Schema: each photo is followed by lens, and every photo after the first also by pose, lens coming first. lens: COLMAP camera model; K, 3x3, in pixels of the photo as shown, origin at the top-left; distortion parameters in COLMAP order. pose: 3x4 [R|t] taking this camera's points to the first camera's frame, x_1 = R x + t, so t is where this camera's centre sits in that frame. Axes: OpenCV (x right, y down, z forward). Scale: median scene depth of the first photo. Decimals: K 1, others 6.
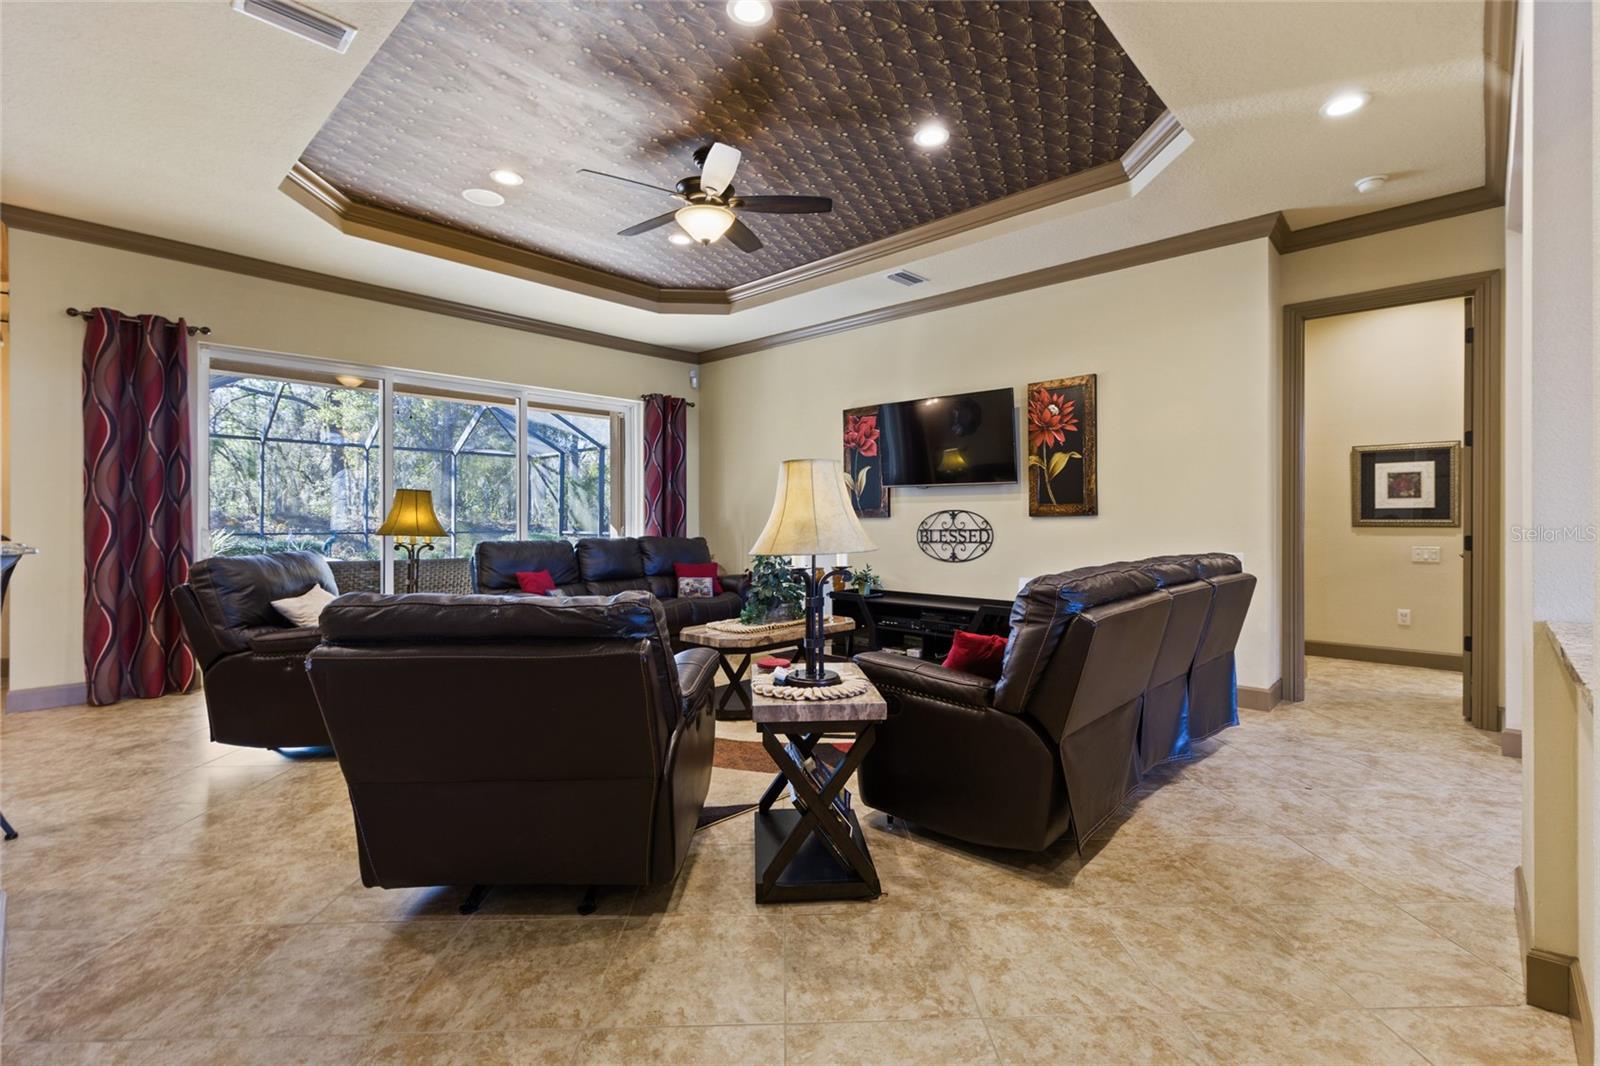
lens RADIAL K [[712.7, 0, 803.1], [0, 712.7, 528.7], [0, 0, 1]] dist [0.000082, -0.000399]
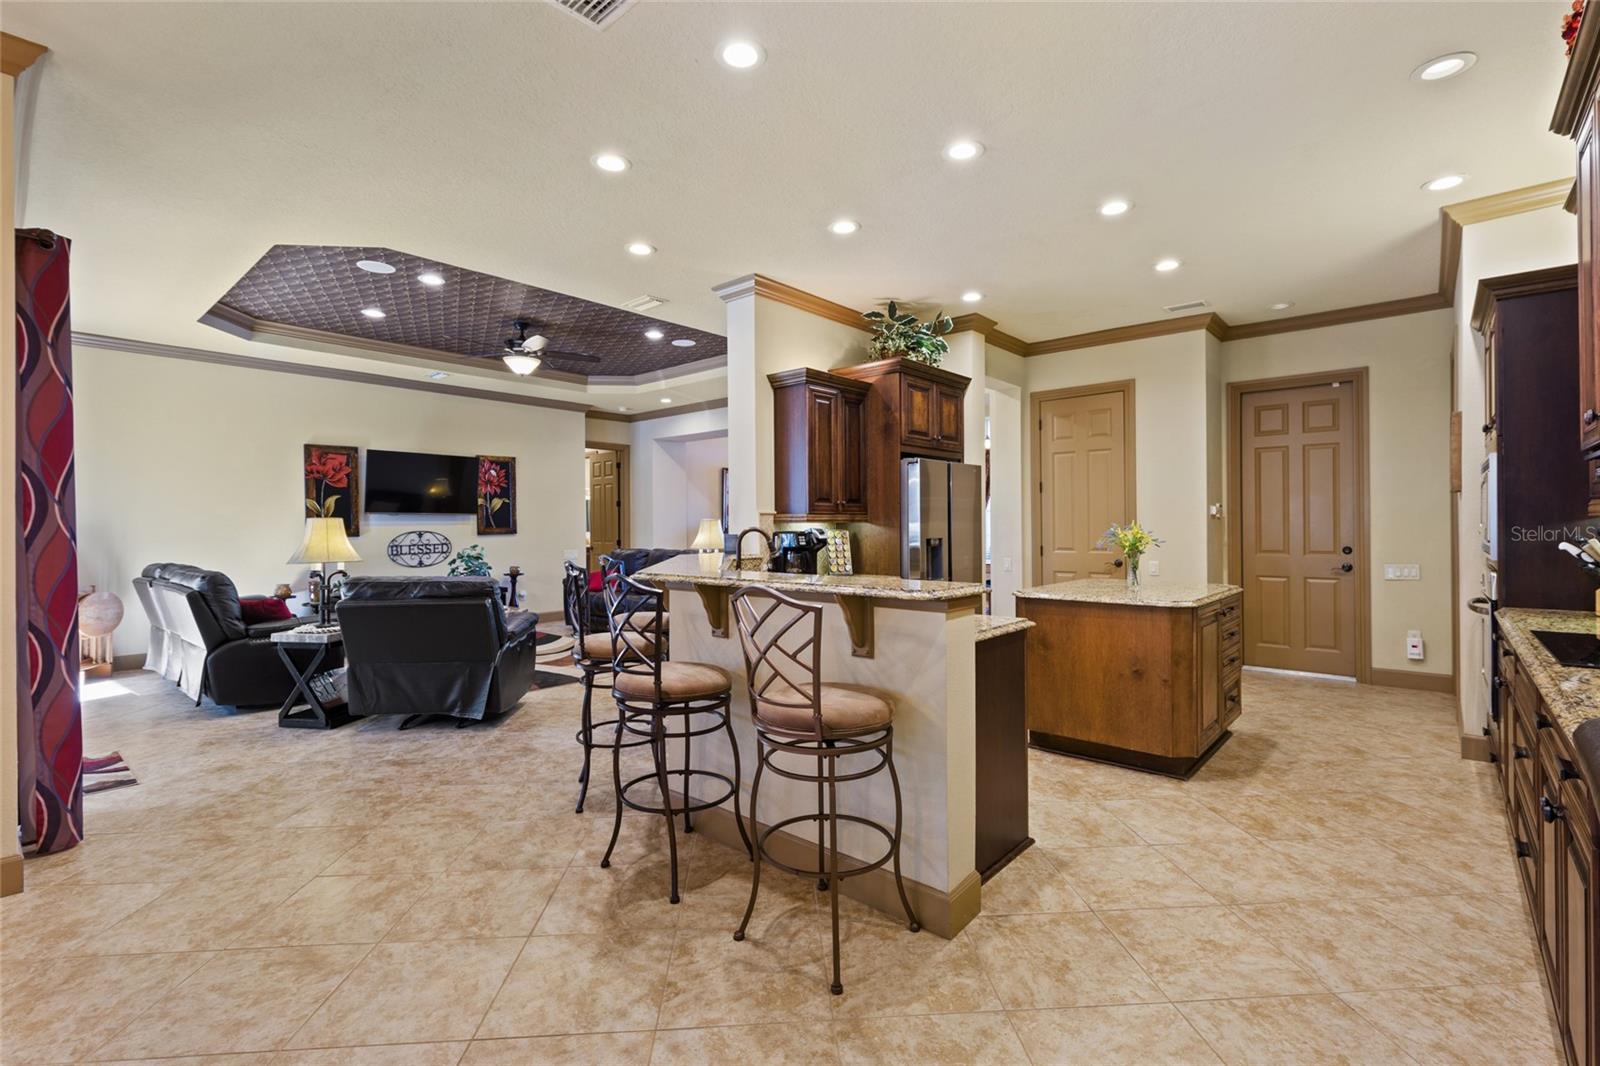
lens RADIAL K [[712.7, 0, 805.1], [0, 712.7, 524.9], [0, 0, 1]] dist [0.000082, -0.000399]
pose [[-0.027758, -0.001121, 0.999614, -1.320574], [0.018756, 0.999823, 0.001642, -0.028389], [-0.999439, 0.018794, -0.027732, 0.278543]]
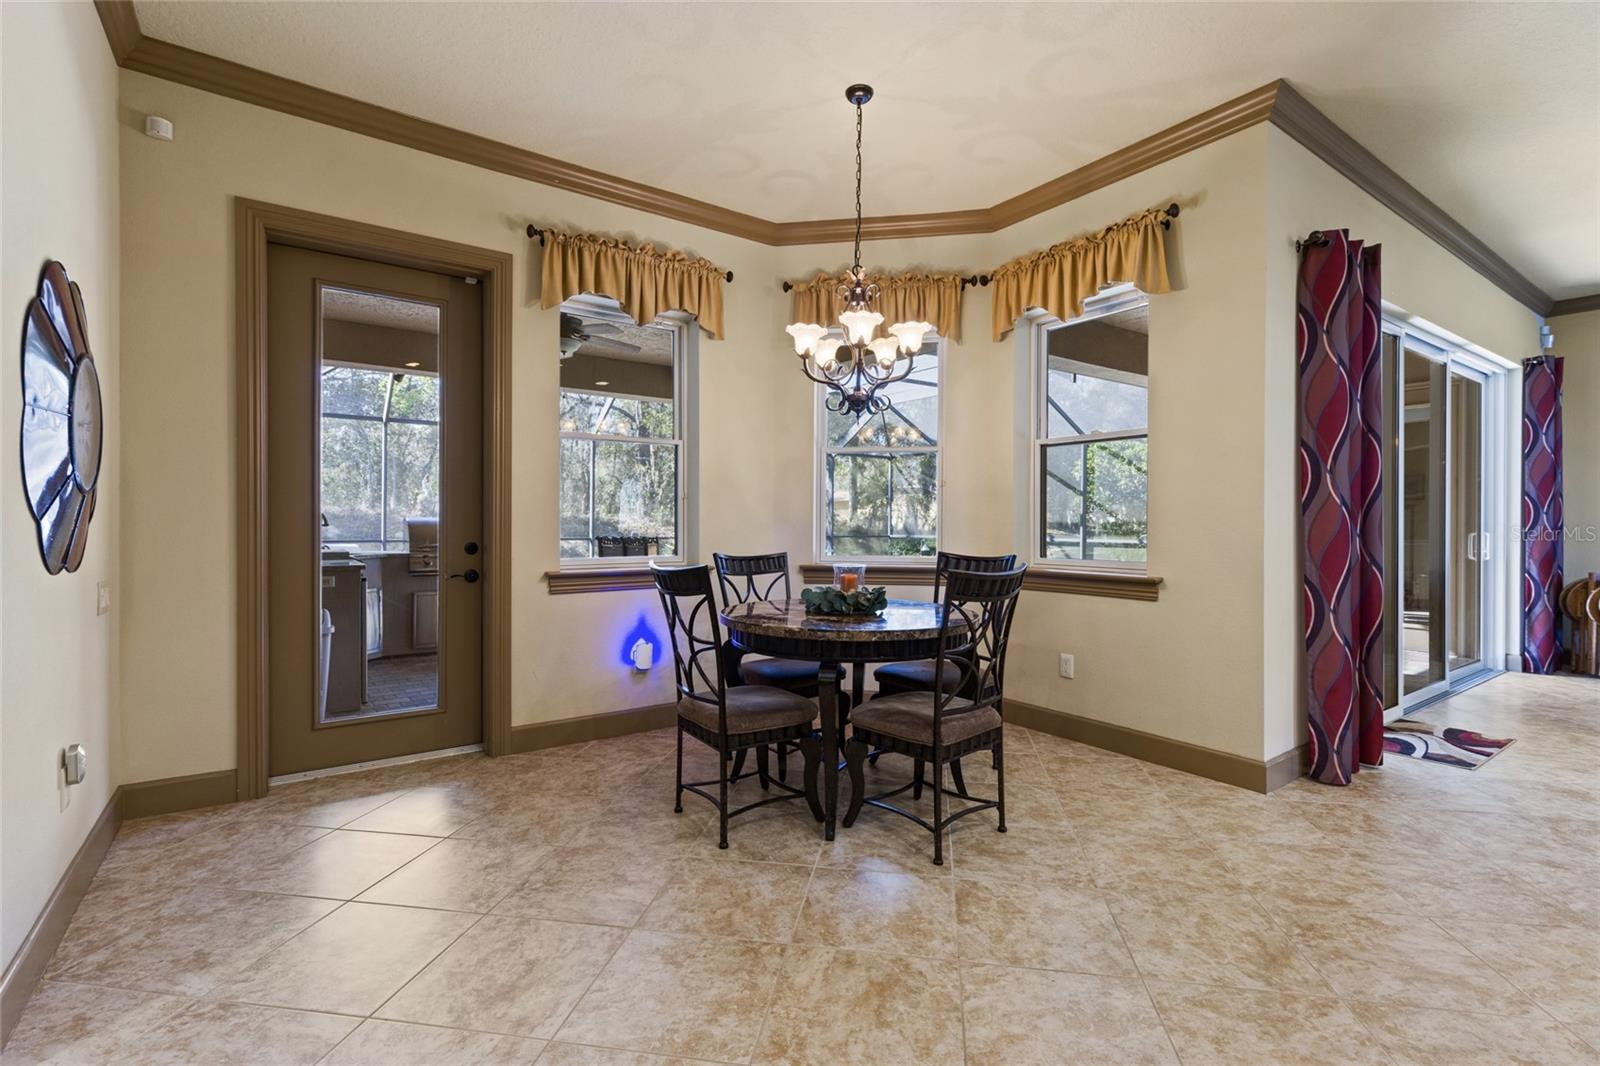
lens RADIAL K [[712.7, 0, 814.2], [0, 712.7, 531.3], [0, 0, 1]] dist [0.000082, -0.000399]
pose [[0.982565, 0.002816, -0.185900, -1.092200], [-0.002771, 0.999996, 0.000500, -0.005353], [0.185900, 0.000024, 0.982569, 0.161394]]
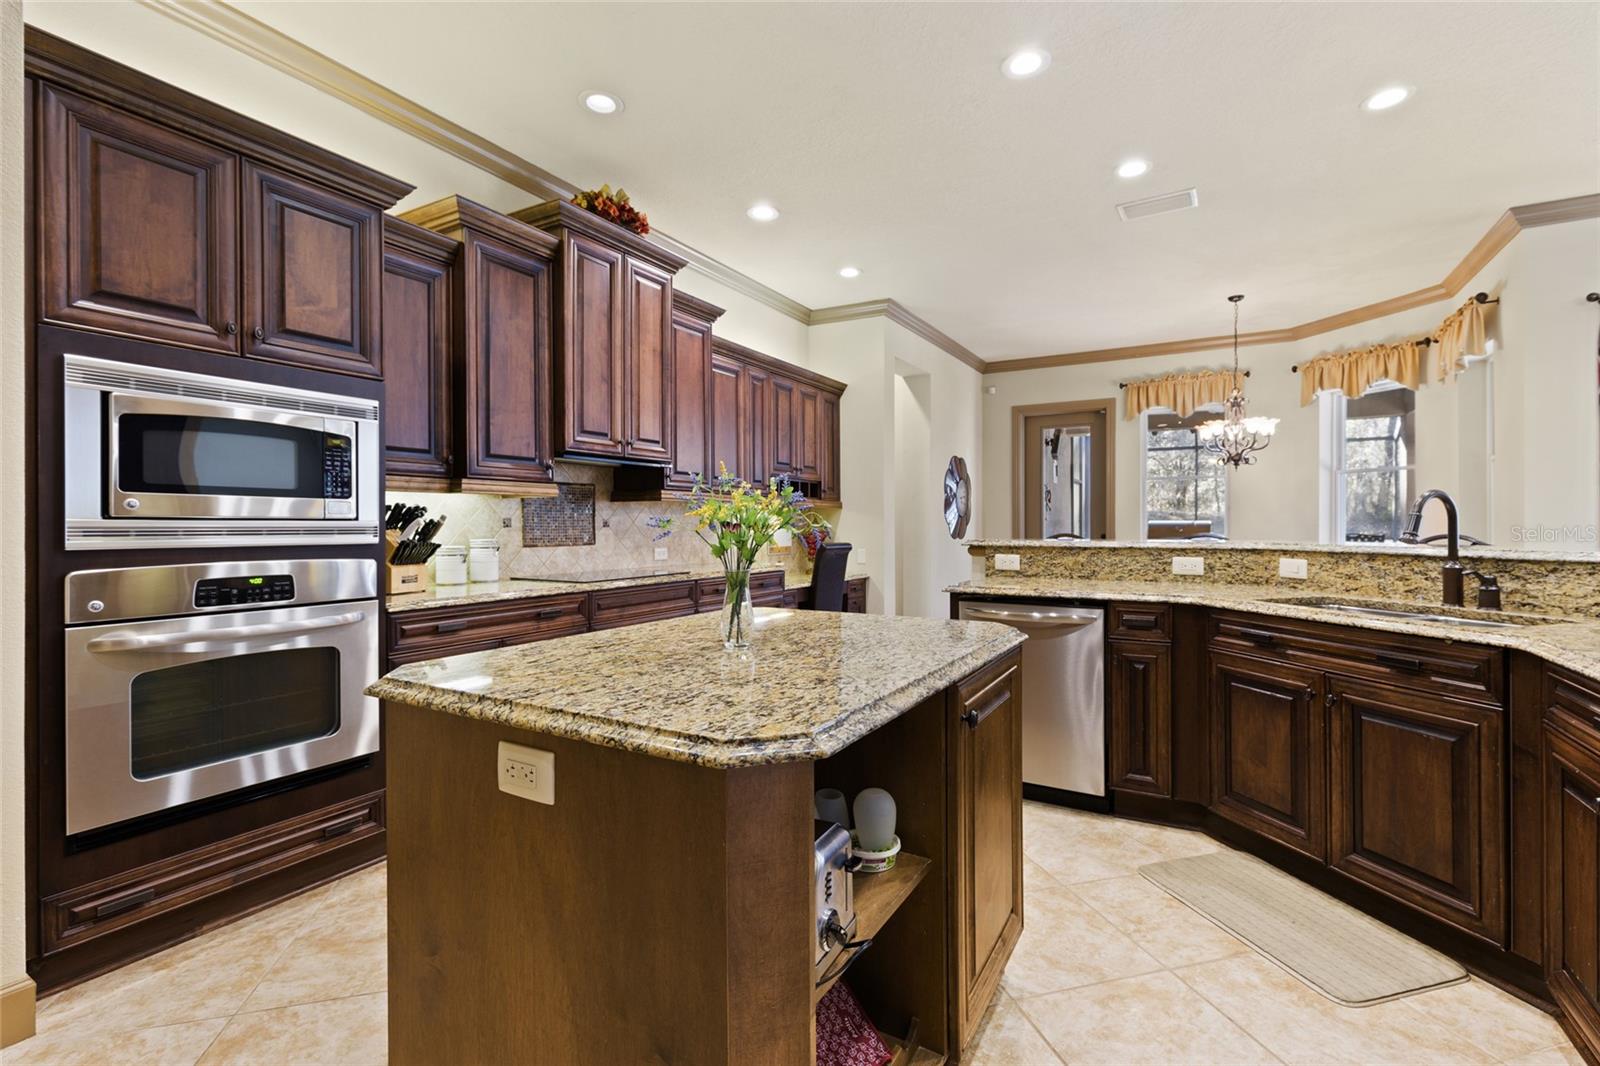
lens RADIAL K [[712.7, 0, 815.1], [0, 712.7, 524.9], [0, 0, 1]] dist [0.000082, -0.000399]
pose [[0.232271, -0.000227, -0.972651, -0.302723], [-0.010171, 0.999945, -0.002662, -0.001798], [0.972598, 0.010511, 0.232256, -0.124274]]
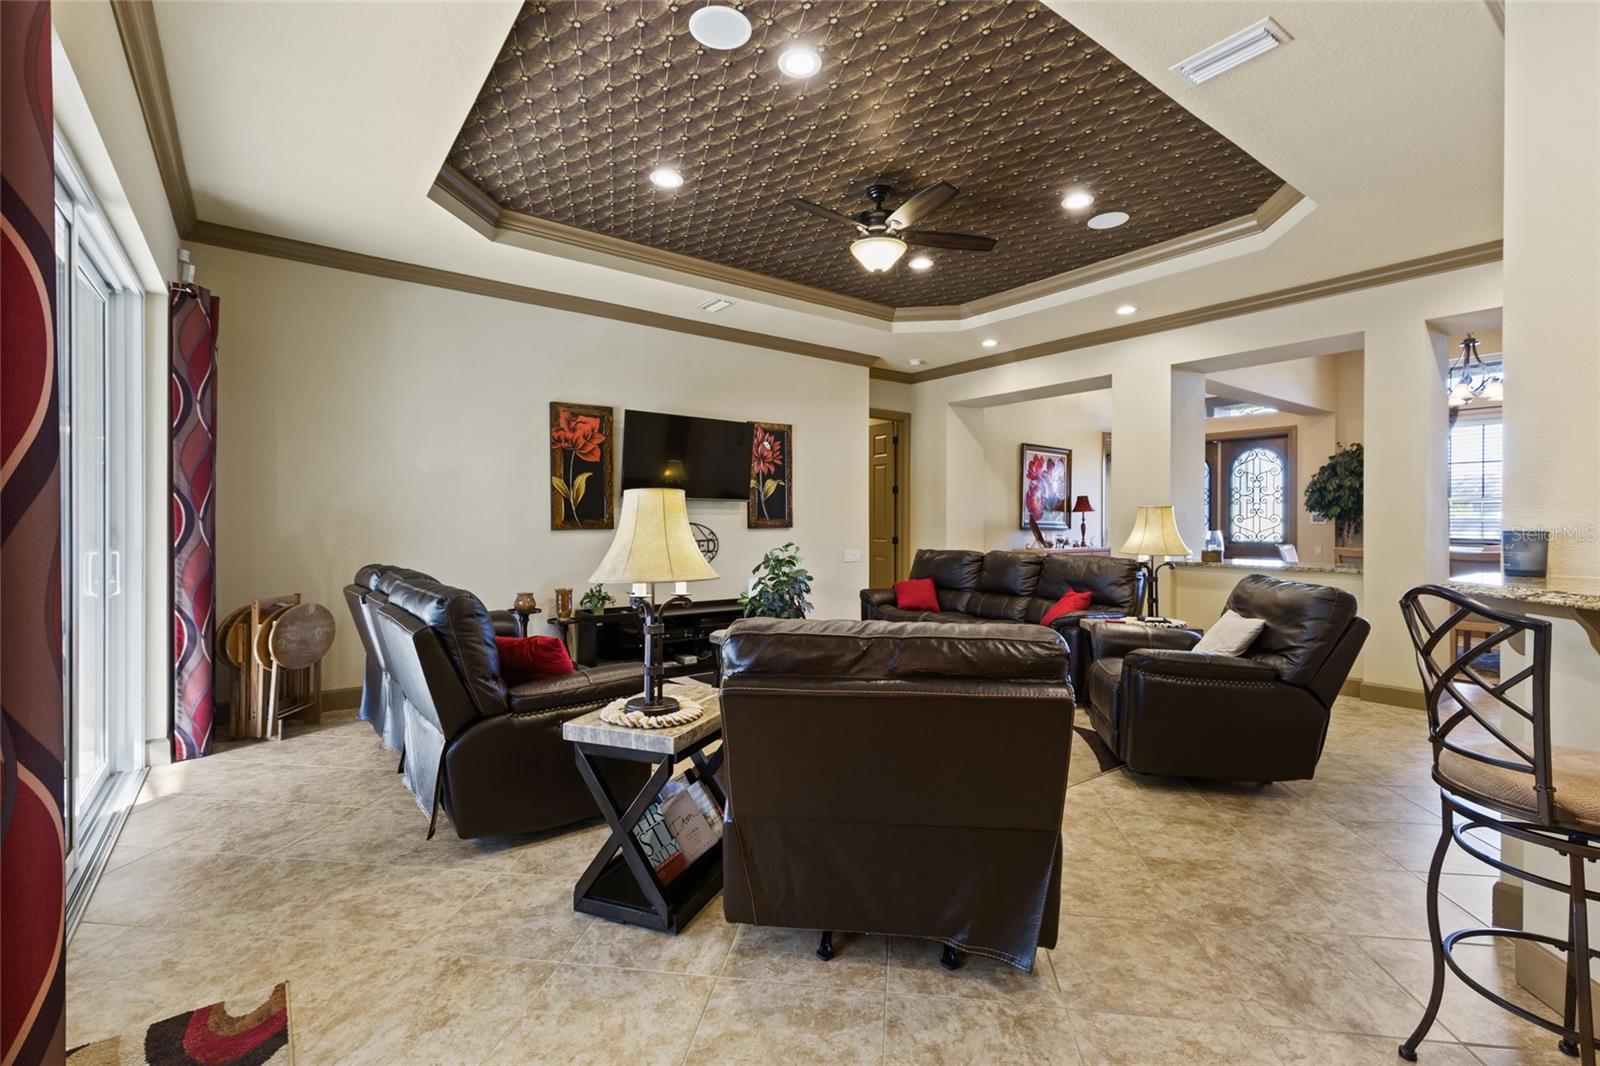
lens RADIAL K [[712.7, 0, 806.6], [0, 712.7, 529.6], [0, 0, 1]] dist [0.000082, -0.000399]
pose [[0.179815, -0.011405, 0.983634, -0.857237], [0.009778, 0.999904, 0.009807, -0.025413], [-0.983652, 0.007855, 0.179910, 0.660409]]
